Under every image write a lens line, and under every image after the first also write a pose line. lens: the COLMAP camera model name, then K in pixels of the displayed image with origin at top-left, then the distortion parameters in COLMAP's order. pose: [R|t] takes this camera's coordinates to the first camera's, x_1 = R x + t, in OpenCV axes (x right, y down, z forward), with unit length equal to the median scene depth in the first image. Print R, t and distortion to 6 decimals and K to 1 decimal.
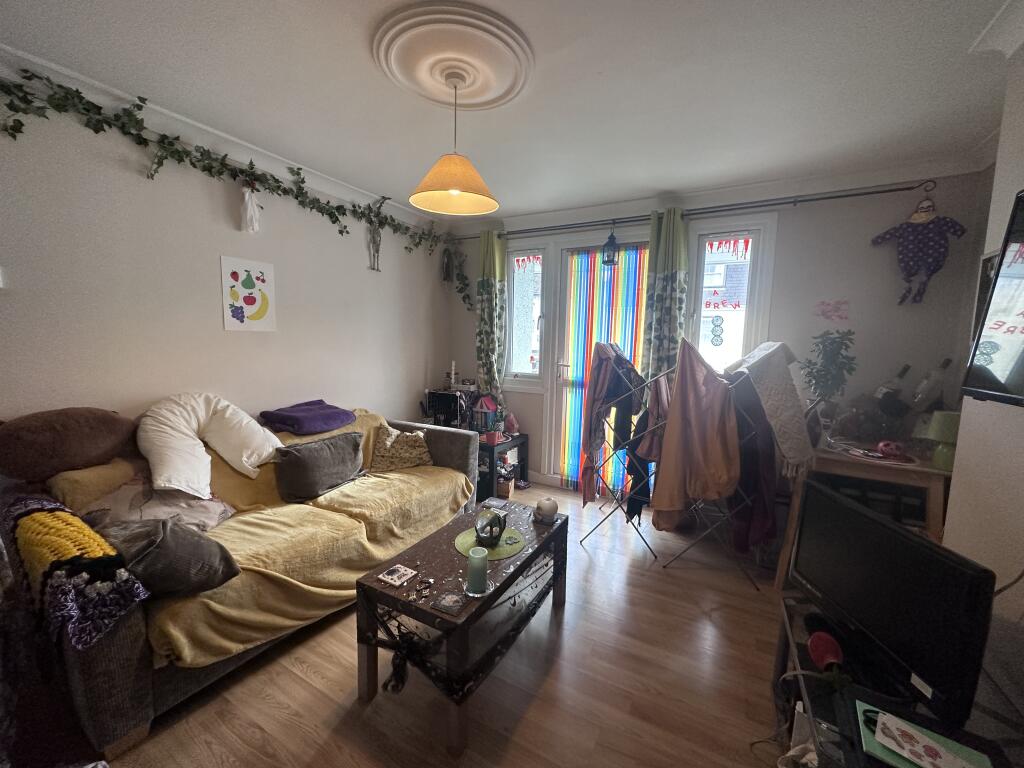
lens RADIAL K [[409.7, 0, 511.4], [0, 409.7, 385.8], [0, 0, 1]] dist [-0.001756, 0.000615]
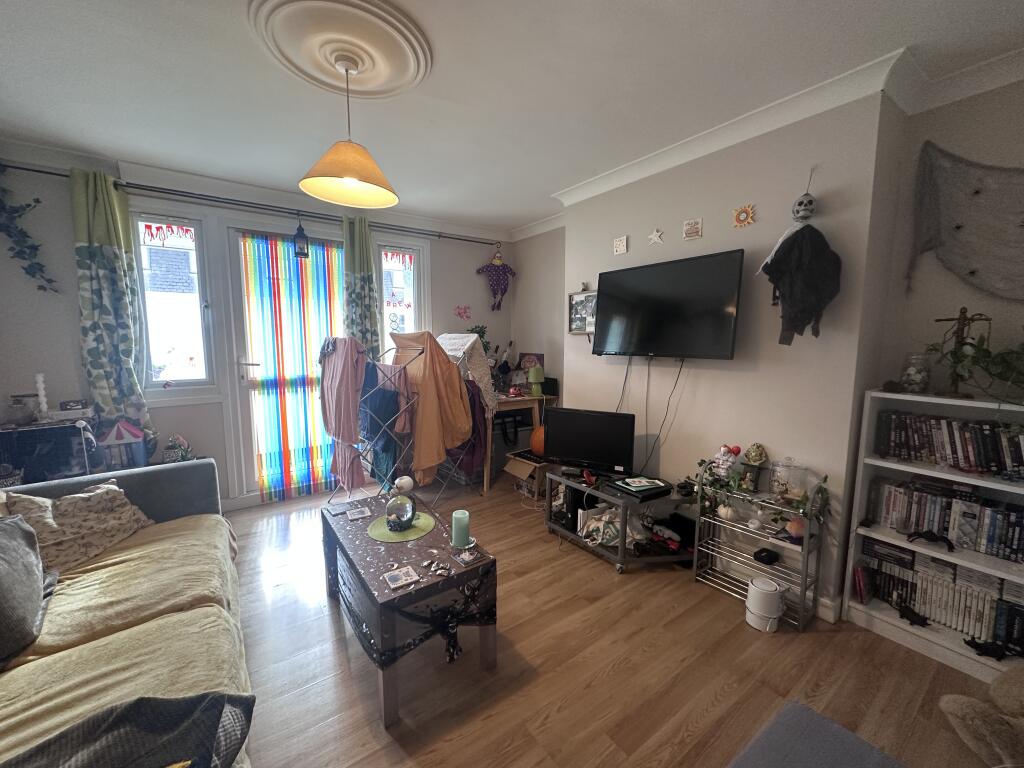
lens RADIAL K [[409.7, 0, 510.8], [0, 409.7, 386.6], [0, 0, 1]] dist [-0.001756, 0.000615]
pose [[0.429412, -0.132355, 0.893357, -0.461319], [0.111642, 0.989395, 0.092921, -0.024961], [-0.896182, 0.059835, 0.439634, 0.142465]]
